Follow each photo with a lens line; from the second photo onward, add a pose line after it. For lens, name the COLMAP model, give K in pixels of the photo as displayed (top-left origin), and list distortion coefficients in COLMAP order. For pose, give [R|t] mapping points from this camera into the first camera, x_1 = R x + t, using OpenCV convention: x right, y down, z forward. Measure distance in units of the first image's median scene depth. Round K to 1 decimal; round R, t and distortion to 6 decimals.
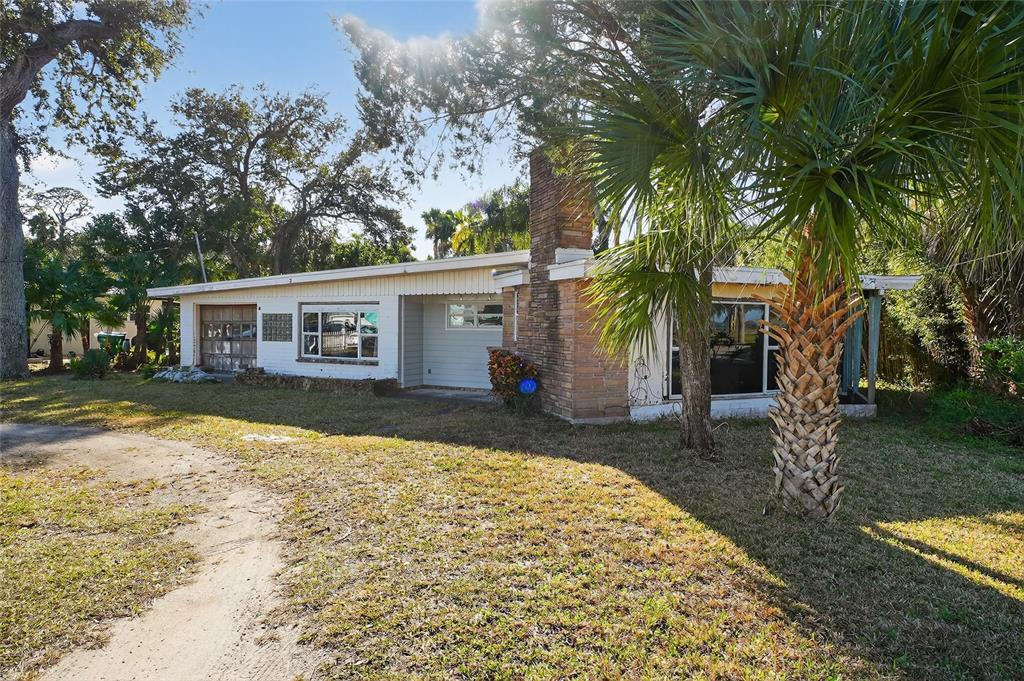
lens RADIAL K [[556.2, 0, 510.6], [0, 556.2, 342.5], [0, 0, 1]] dist [0.005512, 0.000409]
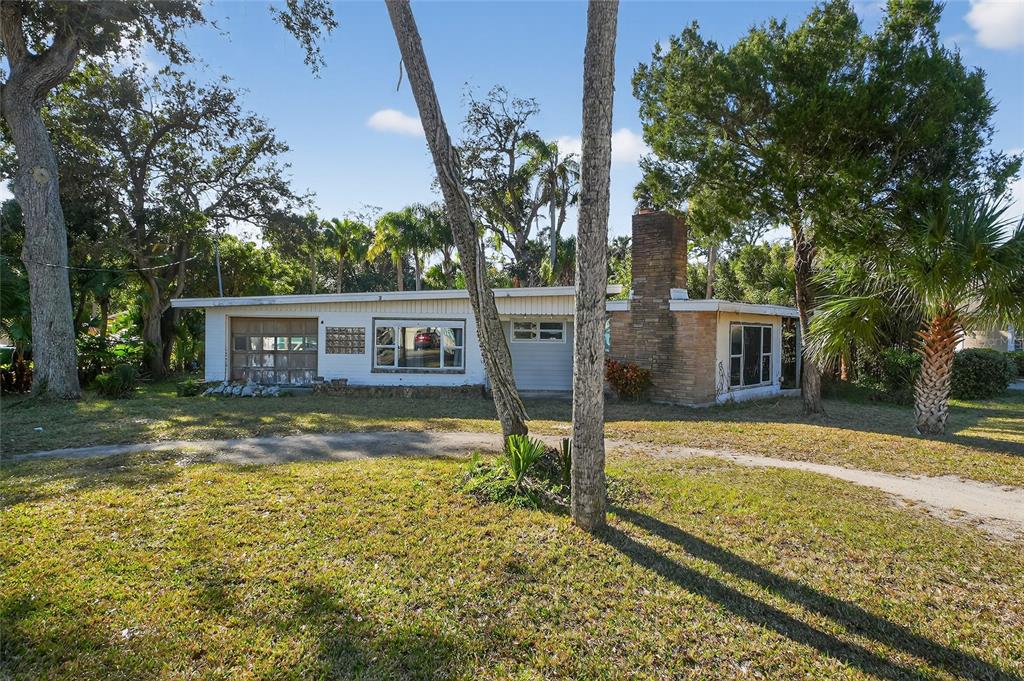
lens RADIAL K [[556.2, 0, 510.6], [0, 556.2, 342.5], [0, 0, 1]] dist [0.005512, 0.000409]
pose [[0.907216, -0.005264, 0.420632, -0.591485], [0.008758, 0.999941, -0.006375, -0.014288], [-0.420574, 0.009467, 0.907209, -0.088527]]
